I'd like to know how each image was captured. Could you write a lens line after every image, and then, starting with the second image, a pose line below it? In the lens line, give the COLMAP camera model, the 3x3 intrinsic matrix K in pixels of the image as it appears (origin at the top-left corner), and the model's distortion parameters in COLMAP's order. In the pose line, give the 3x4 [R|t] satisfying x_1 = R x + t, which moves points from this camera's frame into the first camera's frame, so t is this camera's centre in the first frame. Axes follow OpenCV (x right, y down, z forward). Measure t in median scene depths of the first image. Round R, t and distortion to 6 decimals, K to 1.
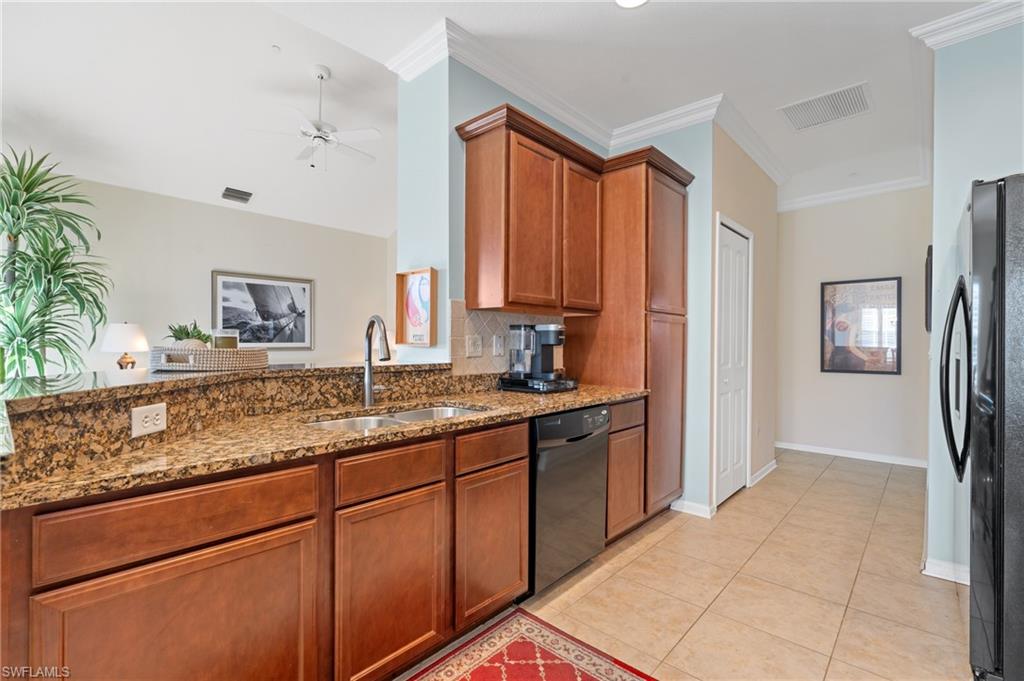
lens RADIAL K [[463.0, 0, 516.7], [0, 463.0, 347.2], [0, 0, 1]] dist [-0.005717, 0.003512]
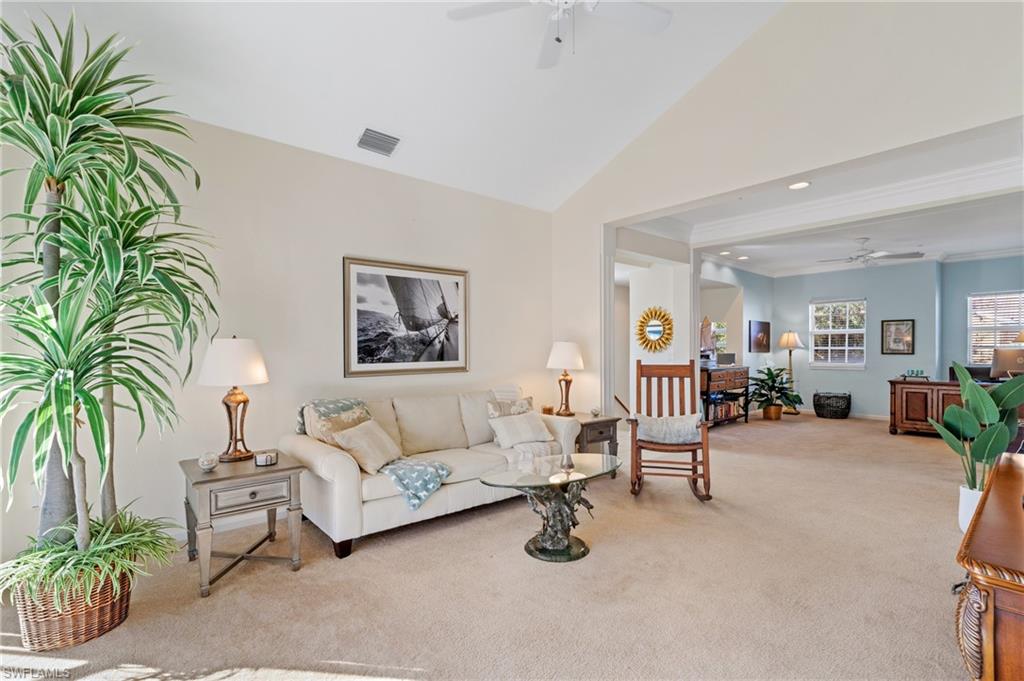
lens RADIAL K [[463.0, 0, 509.2], [0, 463.0, 352.0], [0, 0, 1]] dist [-0.005717, 0.003512]
pose [[0.993236, -0.012202, -0.115468, -0.339595], [0.011640, 0.999917, -0.005538, -0.020749], [0.115526, 0.004156, 0.993296, 0.355701]]
